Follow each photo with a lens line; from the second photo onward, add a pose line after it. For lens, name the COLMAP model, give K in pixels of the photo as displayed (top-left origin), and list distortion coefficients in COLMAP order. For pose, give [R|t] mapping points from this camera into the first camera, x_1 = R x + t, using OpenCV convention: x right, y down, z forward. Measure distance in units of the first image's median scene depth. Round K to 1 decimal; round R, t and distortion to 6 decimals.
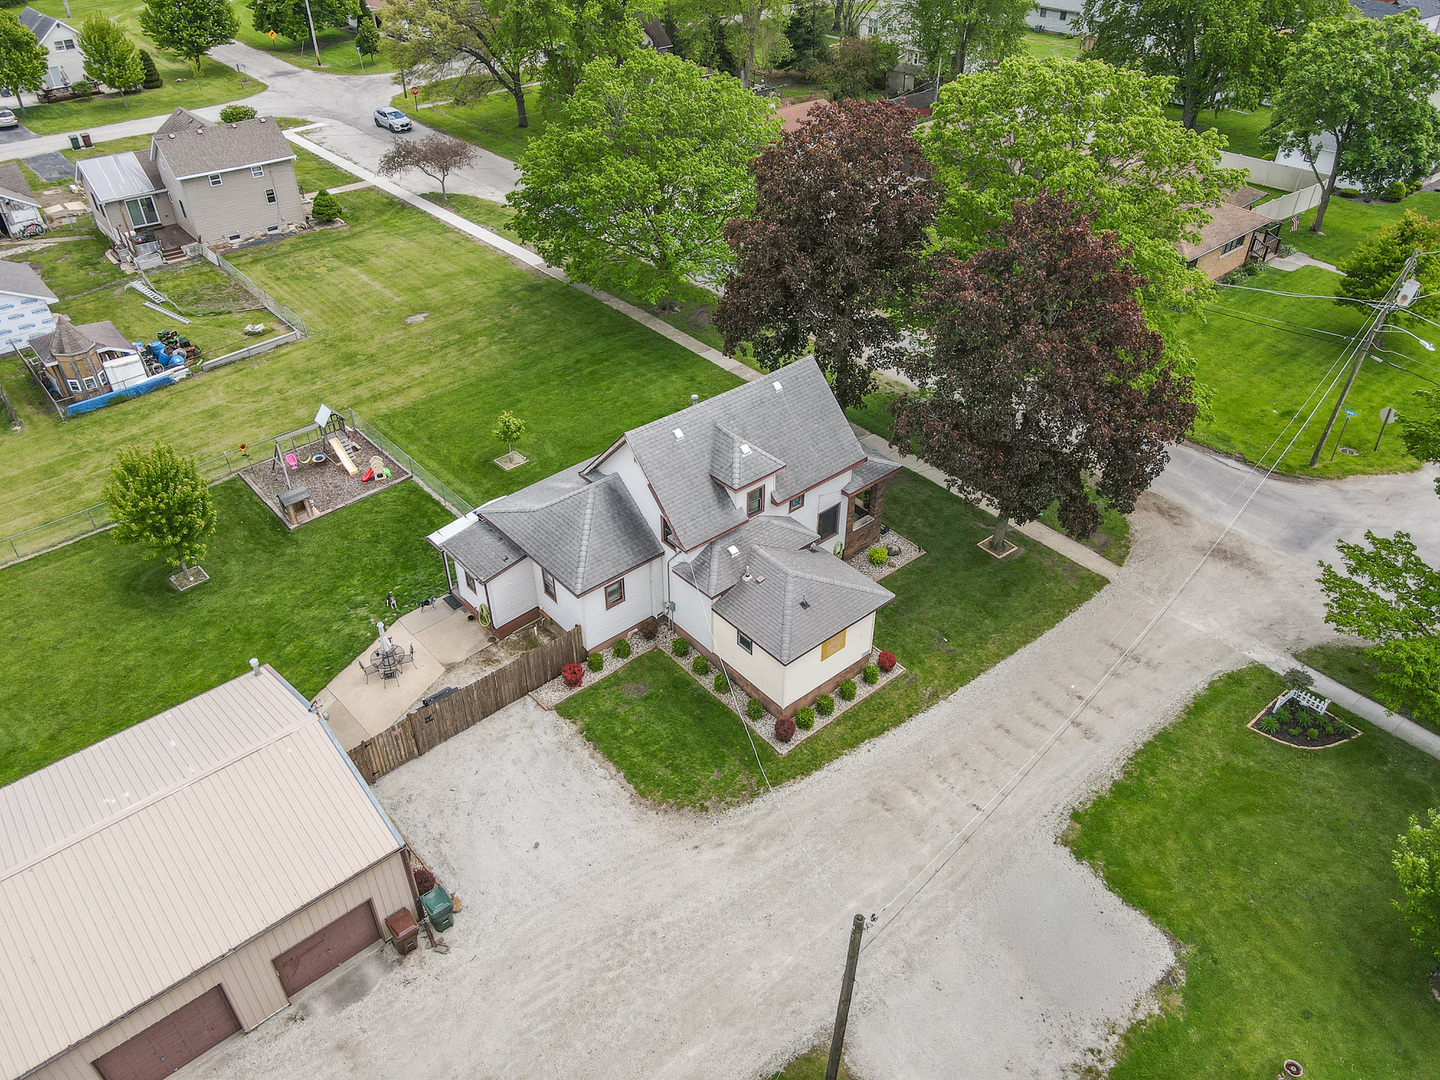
lens RADIAL K [[1050.6, 0, 718.5], [0, 1050.6, 534.0], [0, 0, 1]] dist [0.005199, 0.028401]
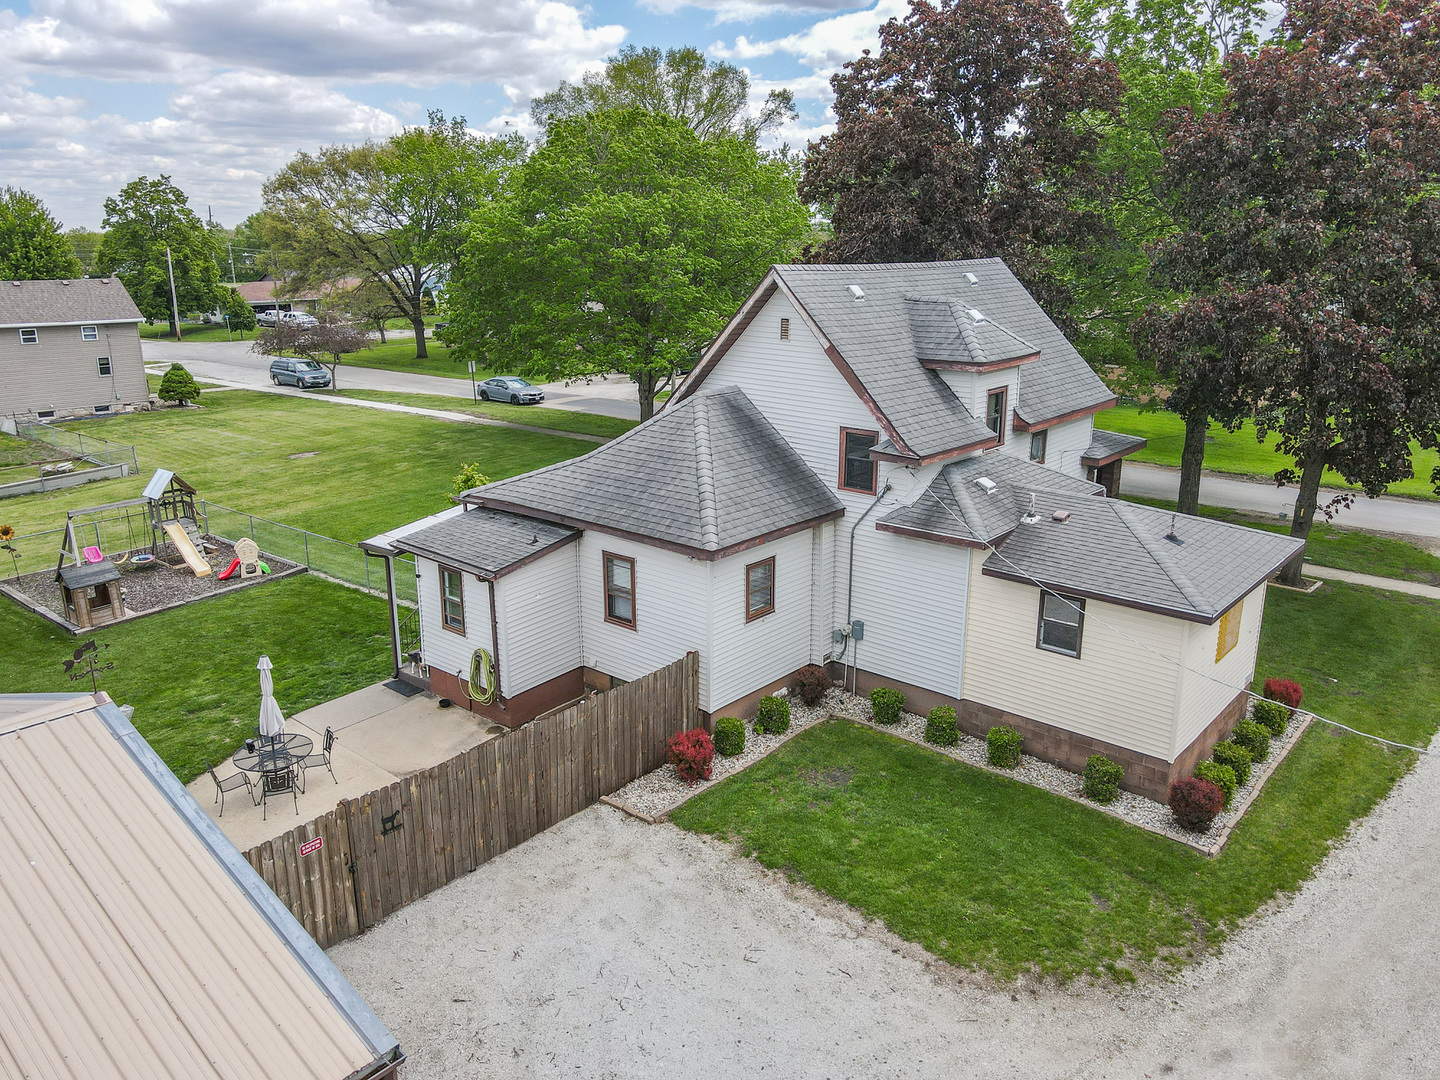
lens RADIAL K [[1067.0, 0, 719.5], [0, 1067.0, 519.1], [0, 0, 1]] dist [0.008477, 0.008534]
pose [[0.988741, -0.036982, 0.144993, -0.193618], [0.088441, 0.926047, -0.366900, 0.214239], [-0.120702, 0.375592, 0.918891, 0.531575]]
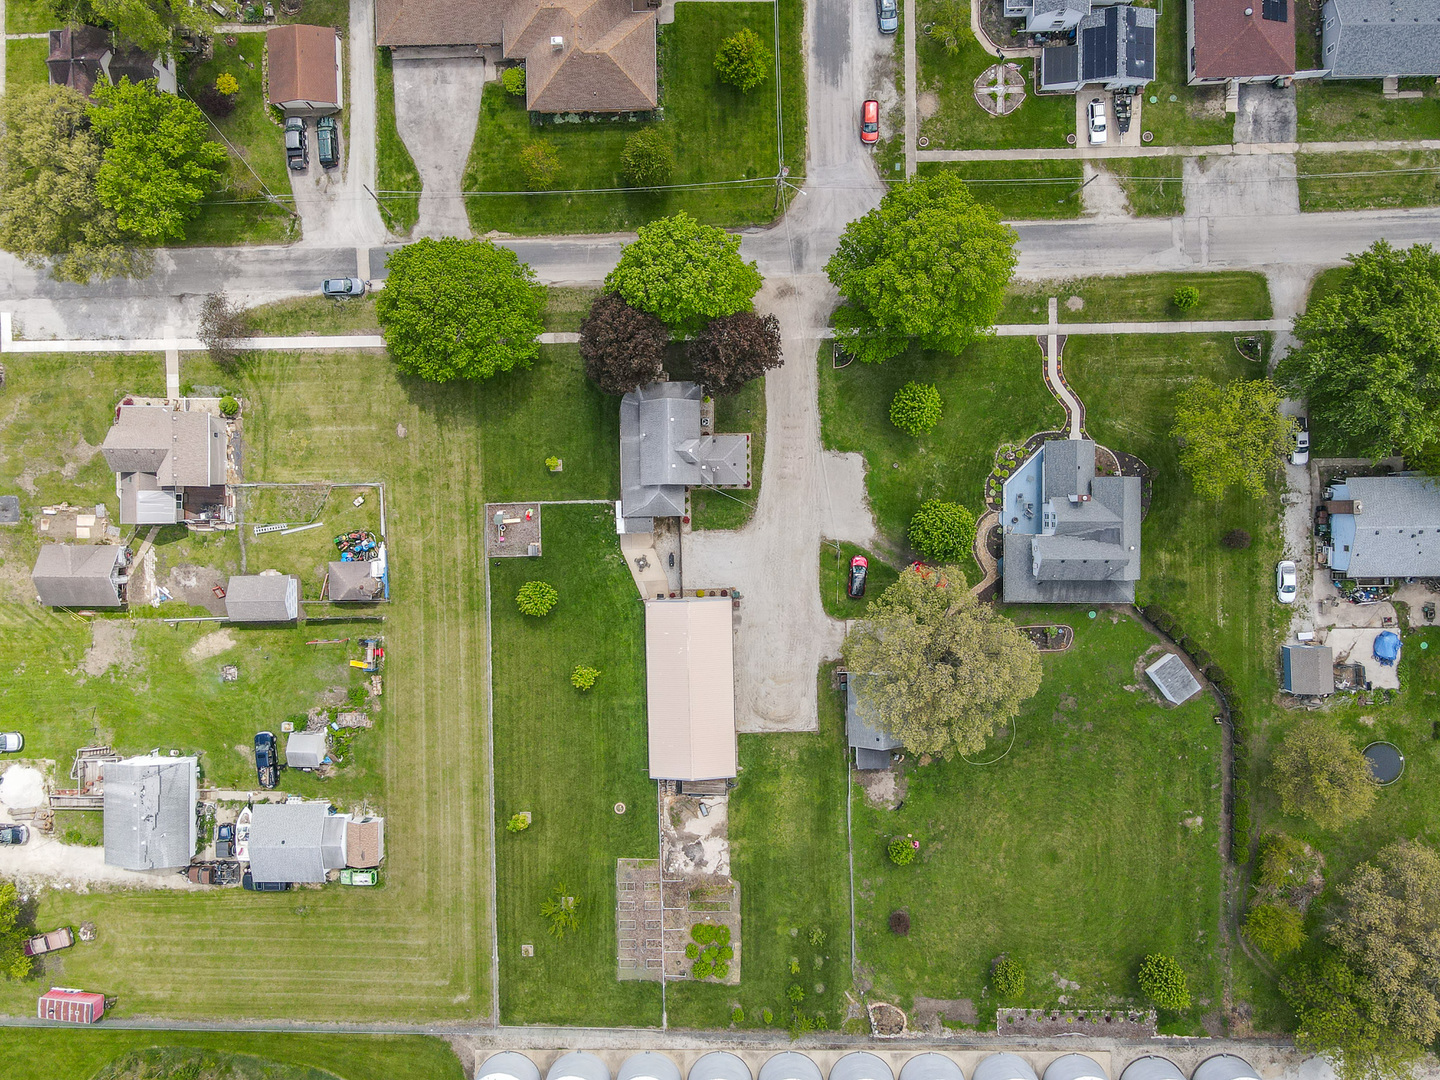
lens RADIAL K [[1050.6, 0, 718.5], [0, 1050.6, 534.0], [0, 0, 1]] dist [0.005199, 0.028401]
pose [[0.640206, -0.767909, -0.021264, -0.043000], [0.483371, 0.381165, 0.788077, -2.284204], [-0.597066, -0.514811, 0.615209, -1.004064]]
